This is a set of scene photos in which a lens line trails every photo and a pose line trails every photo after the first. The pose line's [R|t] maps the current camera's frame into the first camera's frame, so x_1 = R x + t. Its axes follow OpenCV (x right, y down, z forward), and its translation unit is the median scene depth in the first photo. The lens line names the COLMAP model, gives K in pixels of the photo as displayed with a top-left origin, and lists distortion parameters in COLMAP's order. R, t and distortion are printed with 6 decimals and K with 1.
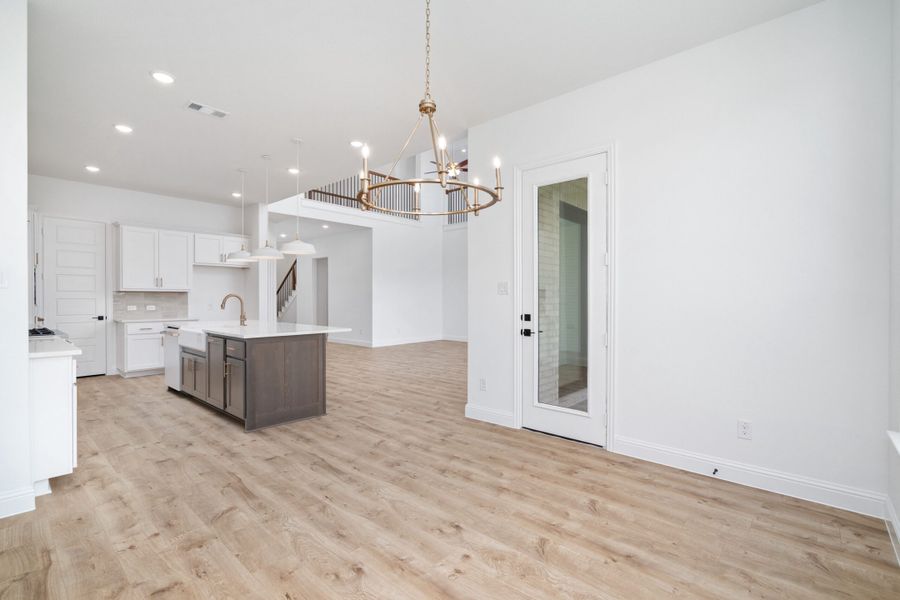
lens RADIAL K [[413.4, 0, 450.0], [0, 413.4, 300.0], [0, 0, 1]] dist [0.000149, 0.000197]
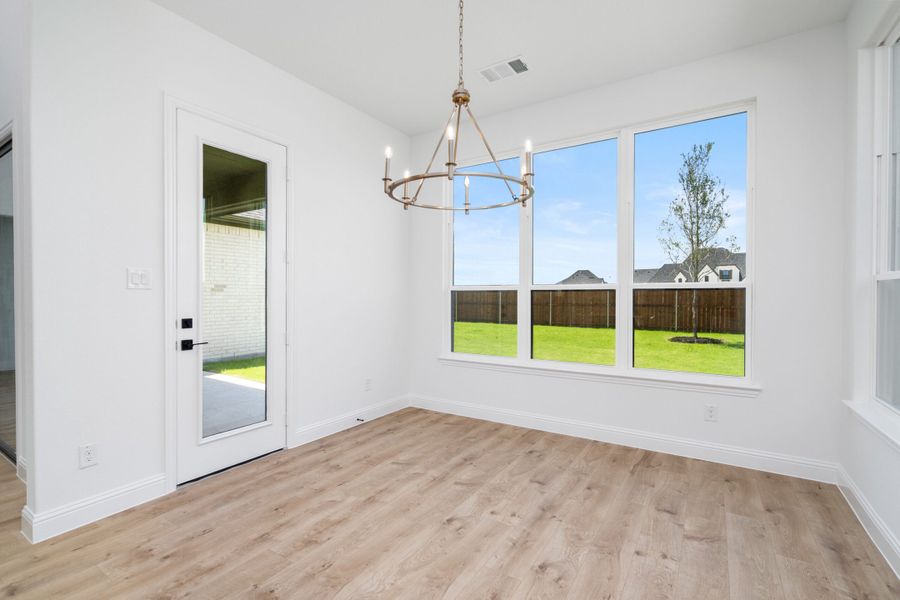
lens RADIAL K [[409.2, 0, 453.0], [0, 409.2, 300.1], [0, 0, 1]] dist [-0.001273, 0.000309]
pose [[-0.166690, -0.009433, 0.985964, -0.779937], [0.001718, 0.999950, 0.009857, -0.004130], [-0.986008, 0.003337, -0.166666, 0.927294]]
